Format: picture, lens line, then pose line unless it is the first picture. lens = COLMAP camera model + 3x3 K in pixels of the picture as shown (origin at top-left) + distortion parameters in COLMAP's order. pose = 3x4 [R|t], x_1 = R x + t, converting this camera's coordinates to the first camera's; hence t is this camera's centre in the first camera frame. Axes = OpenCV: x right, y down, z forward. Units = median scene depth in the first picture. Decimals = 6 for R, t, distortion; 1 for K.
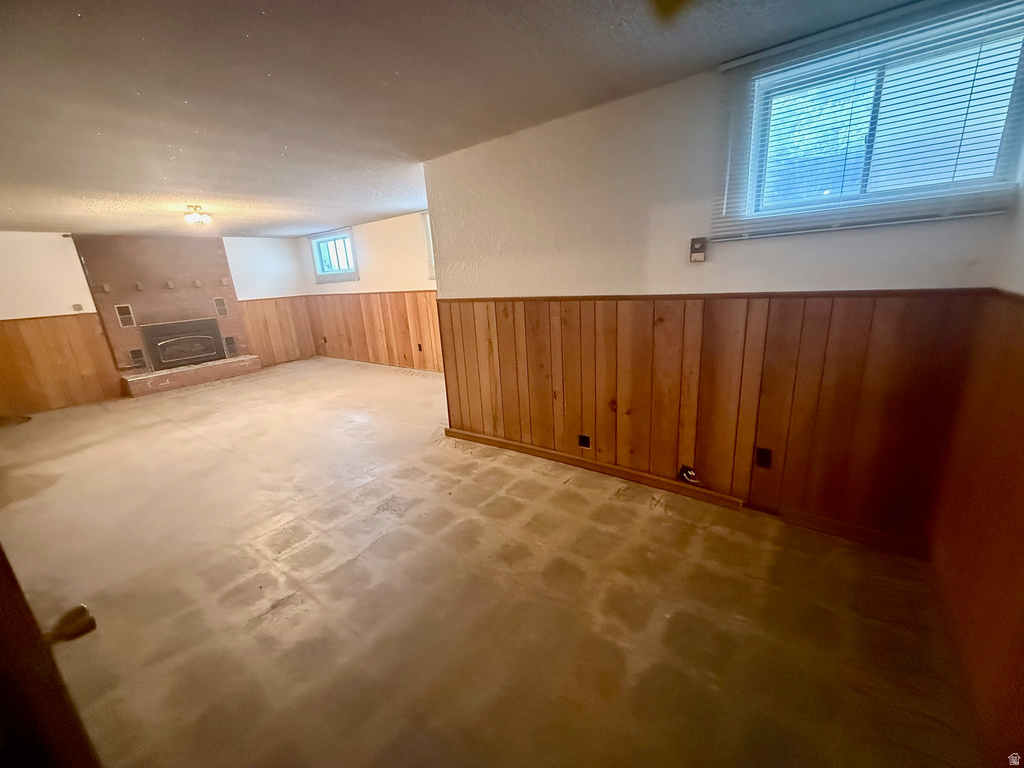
lens RADIAL K [[403.7, 0, 521.0], [0, 403.7, 386.3], [0, 0, 1]] dist [0.003422, 0.000076]
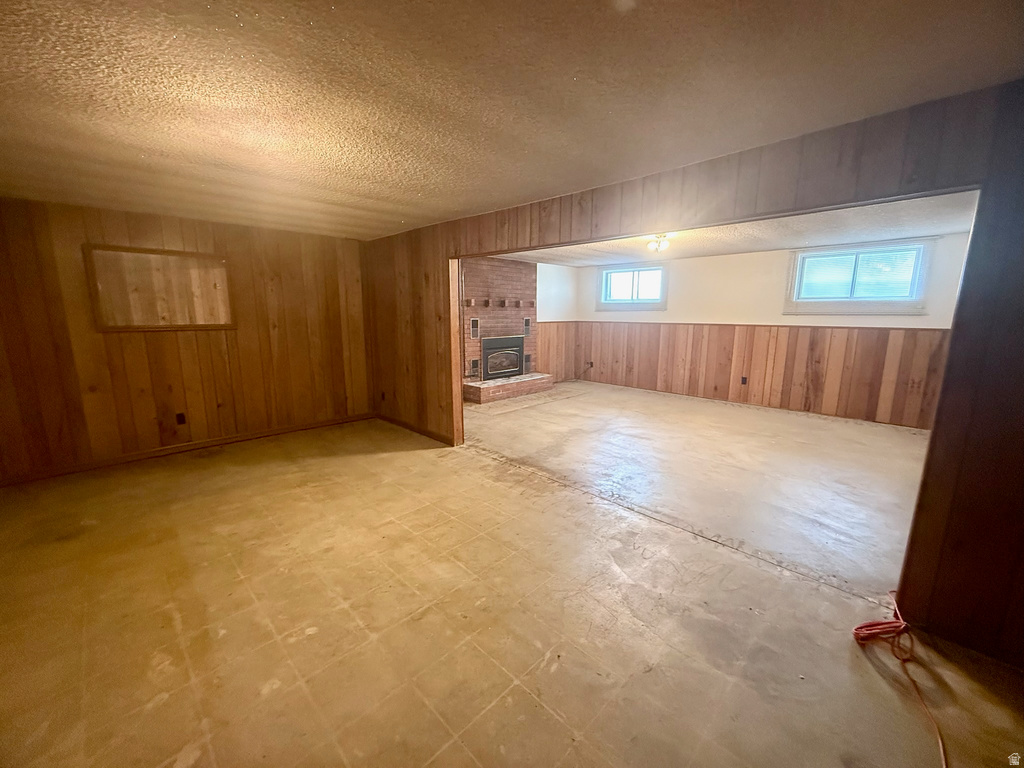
lens RADIAL K [[403.7, 0, 511.0], [0, 403.7, 387.6], [0, 0, 1]] dist [0.003422, 0.000076]
pose [[0.988637, 0.091767, -0.119064, -0.645341], [-0.101908, 0.991402, -0.082072, 0.055254], [0.110509, 0.093273, 0.989489, -0.041969]]
